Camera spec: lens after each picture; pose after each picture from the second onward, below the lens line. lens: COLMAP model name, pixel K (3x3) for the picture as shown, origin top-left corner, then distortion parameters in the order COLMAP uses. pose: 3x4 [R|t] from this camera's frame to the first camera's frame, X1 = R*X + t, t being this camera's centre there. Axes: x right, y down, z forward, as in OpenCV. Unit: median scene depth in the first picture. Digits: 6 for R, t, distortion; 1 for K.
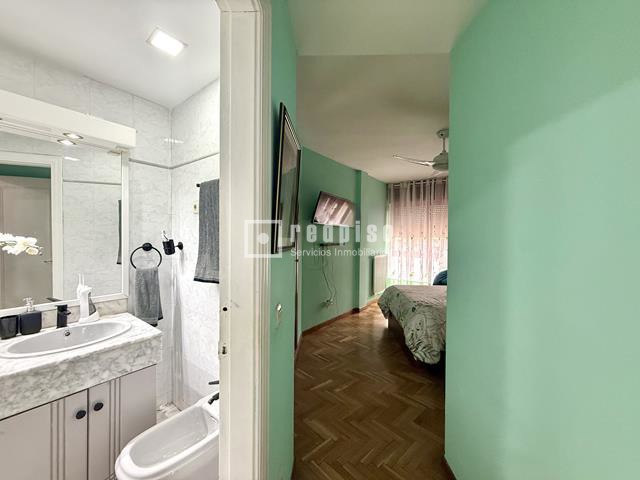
lens RADIAL K [[255.6, 0, 318.6], [0, 255.6, 239.8], [0, 0, 1]] dist [0.000686, 0.000148]
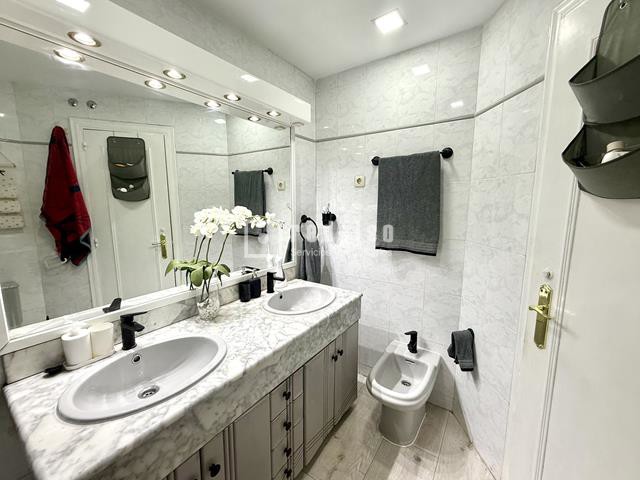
lens RADIAL K [[264.3, 0, 320.0], [0, 264.3, 240.0], [0, 0, 1]] dist [0.001784, 0.000163]
pose [[0.999292, -0.014140, 0.034851, -0.842401], [0.009683, 0.992121, 0.124912, -0.027577], [-0.036342, -0.124487, 0.991555, -0.141997]]
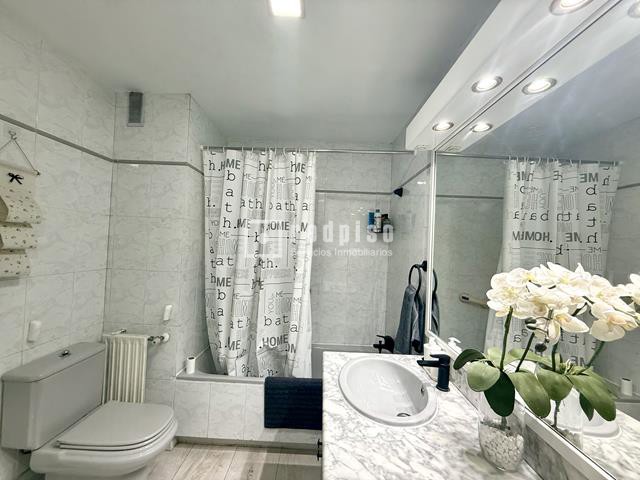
lens RADIAL K [[257.5, 0, 320.0], [0, 257.5, 240.0], [0, 0, 1]] dist [-0.000273, -0.000022]
pose [[-0.806089, -0.050948, -0.589597, -0.607651], [-0.056461, 0.998364, -0.009077, -0.046173], [0.589095, 0.025973, -0.807646, 0.958947]]
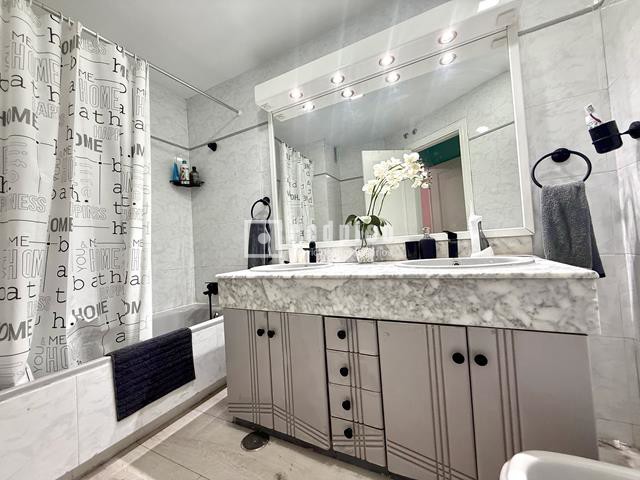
lens RADIAL K [[255.6, 0, 318.6], [0, 255.6, 239.8], [0, 0, 1]] dist [0.000686, 0.000148]
pose [[0.163069, -0.048164, -0.985438, -0.222856], [0.051723, 0.997852, -0.040212, 0.294600], [0.985258, -0.044412, 0.165210, 0.415849]]
